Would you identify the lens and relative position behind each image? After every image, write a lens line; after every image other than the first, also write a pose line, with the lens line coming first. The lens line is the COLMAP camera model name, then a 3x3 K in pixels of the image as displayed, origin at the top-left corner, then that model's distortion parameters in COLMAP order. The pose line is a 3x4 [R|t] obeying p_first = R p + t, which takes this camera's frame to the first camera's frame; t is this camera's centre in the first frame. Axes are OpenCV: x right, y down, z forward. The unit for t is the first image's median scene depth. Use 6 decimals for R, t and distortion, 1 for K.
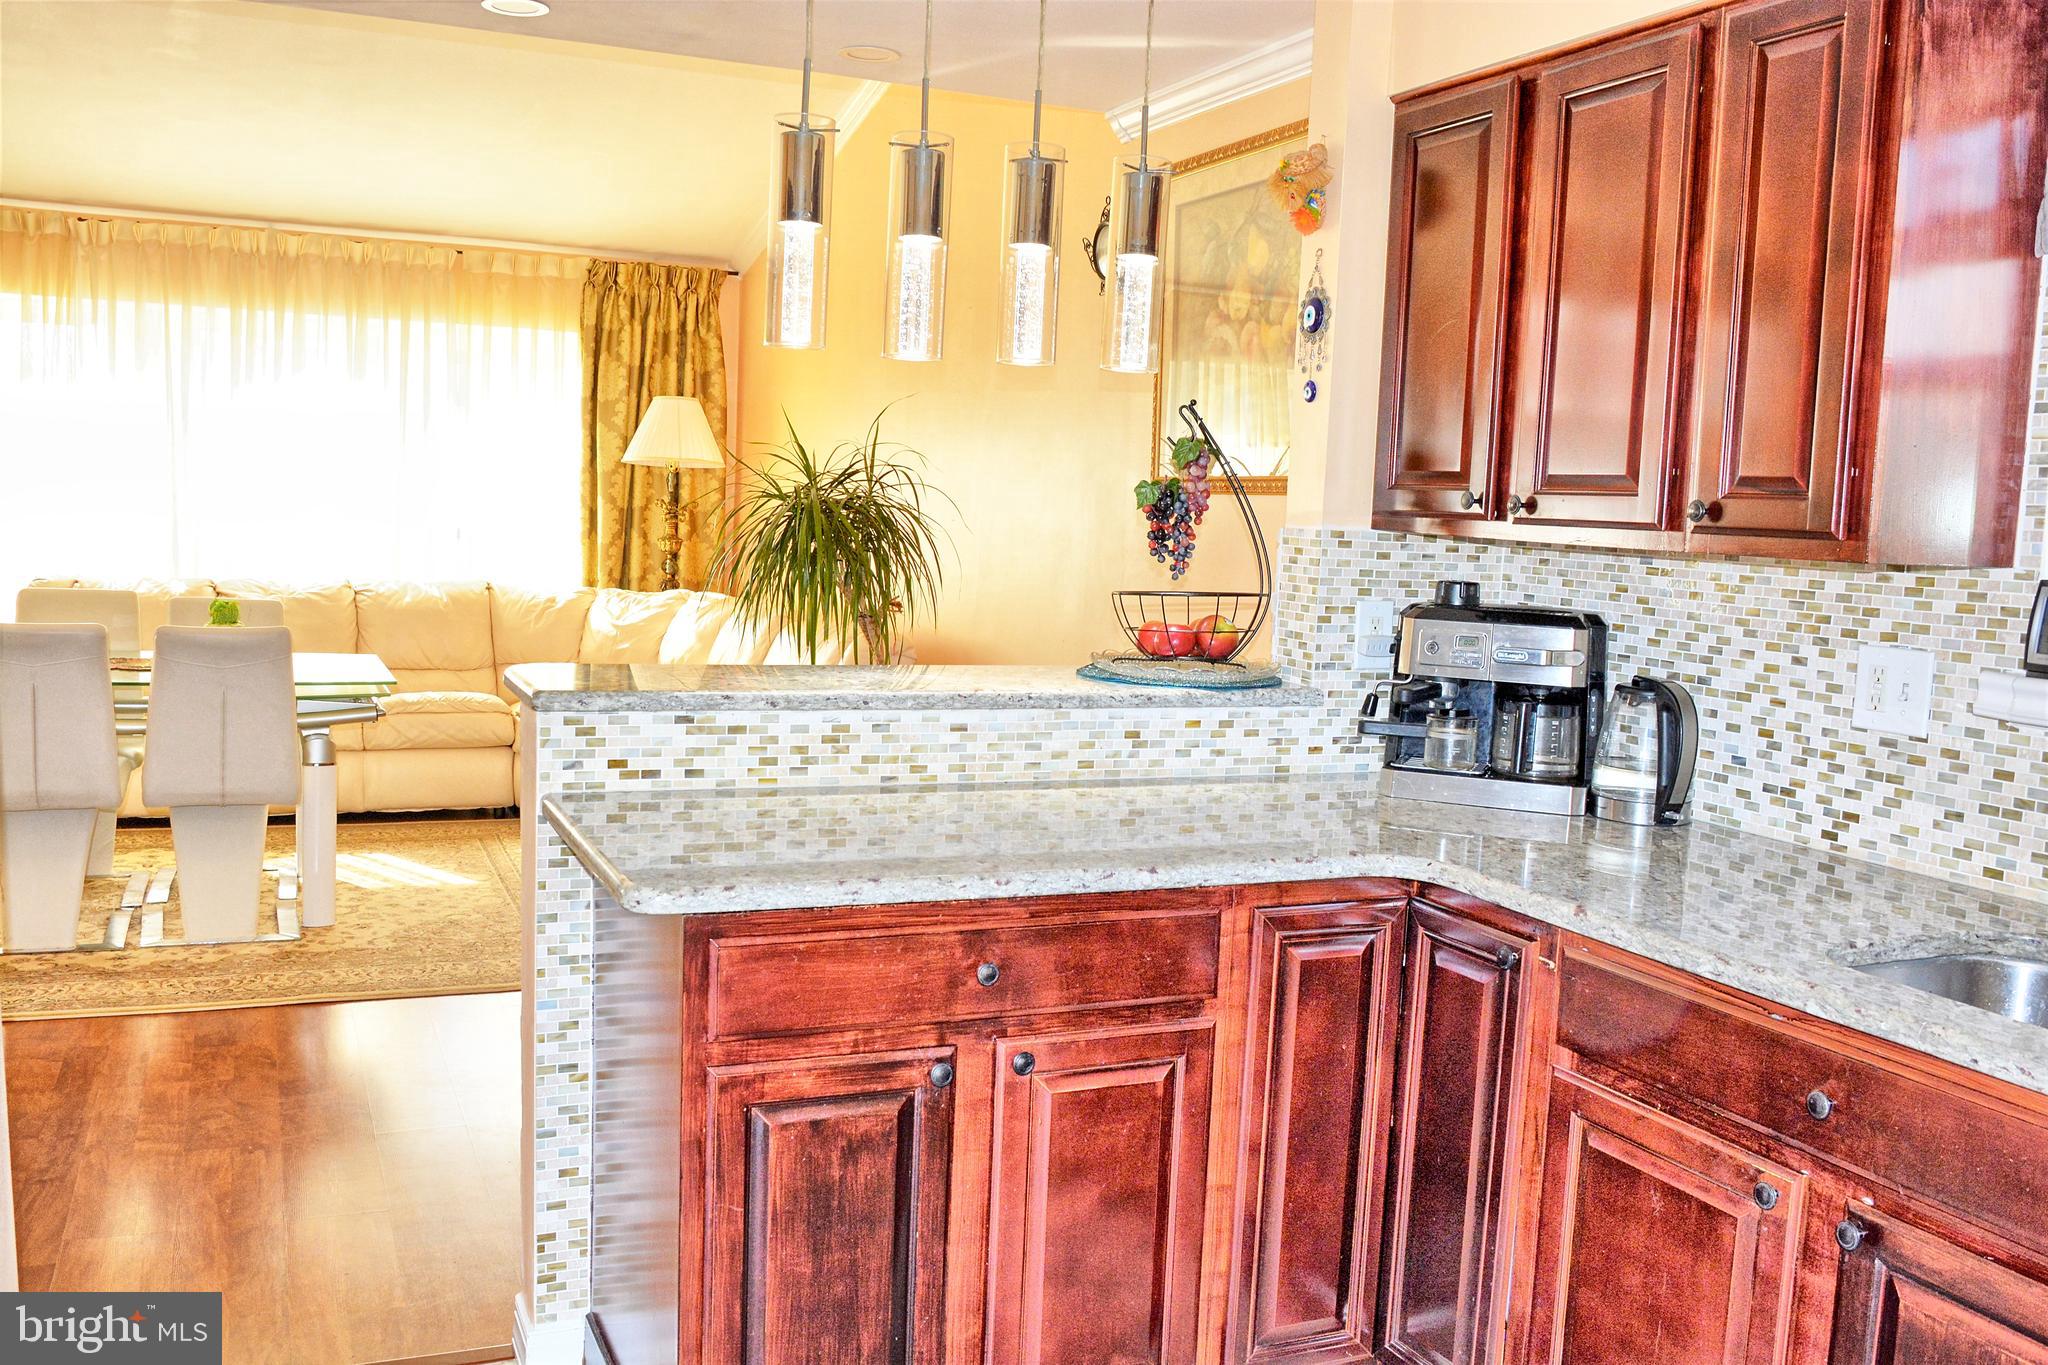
lens RADIAL K [[1737.3, 0, 1022.3], [0, 1737.3, 678.2], [0, 0, 1]] dist [-0.064263, 0.019752]
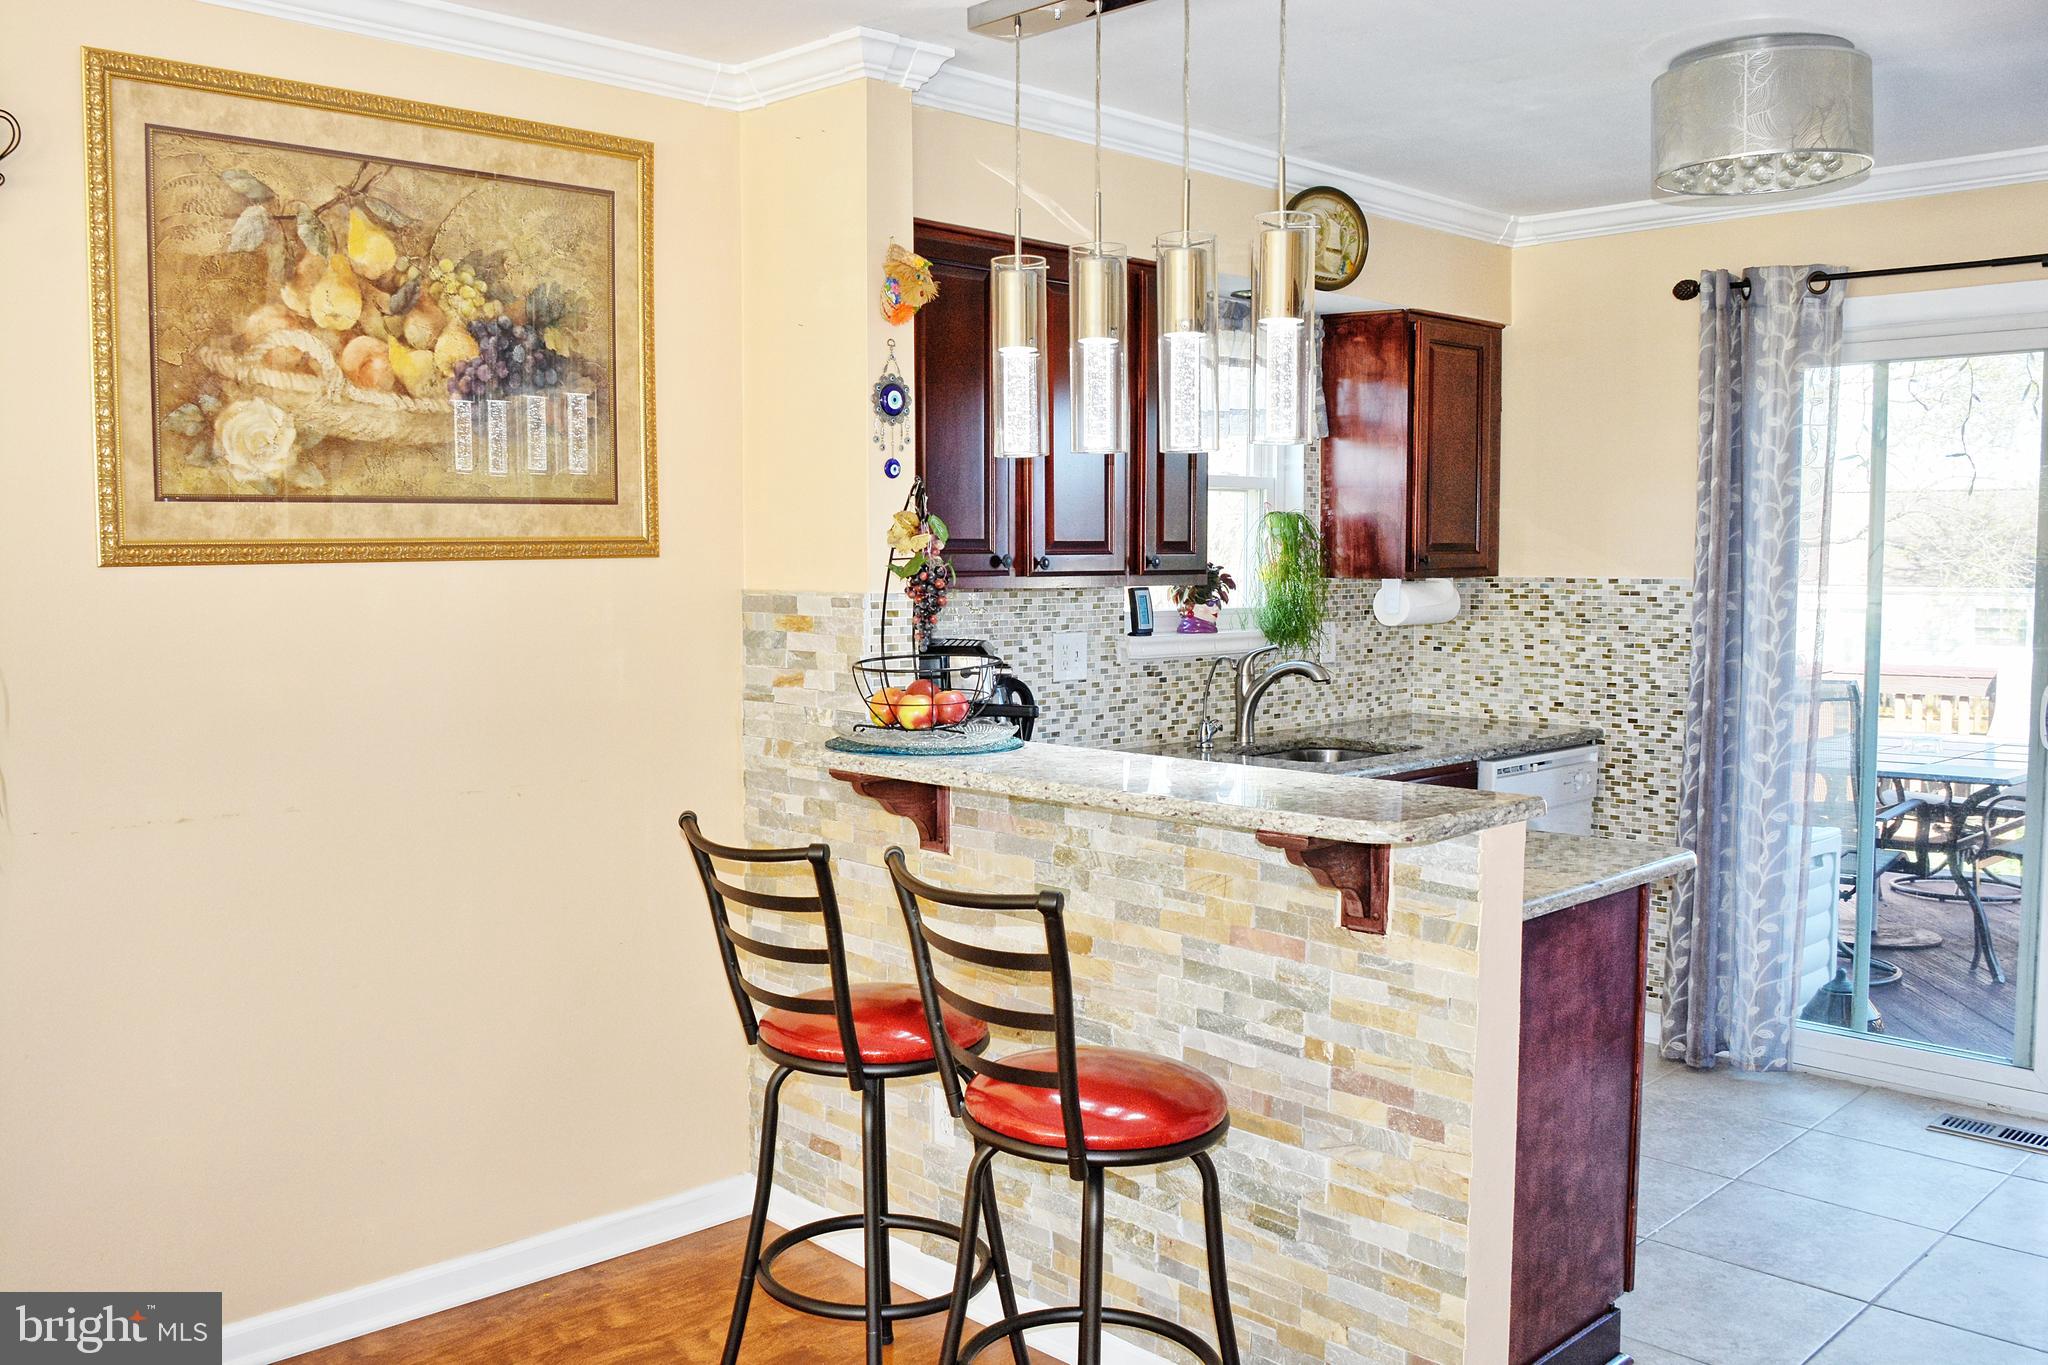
lens RADIAL K [[1737.3, 0, 1023.4], [0, 1737.3, 681.6], [0, 0, 1]] dist [-0.064263, 0.019752]
pose [[-0.354545, -0.114241, 0.928034, -1.092169], [0.081099, 0.985011, 0.152238, -0.234294], [-0.931515, 0.129238, -0.339966, 1.592800]]
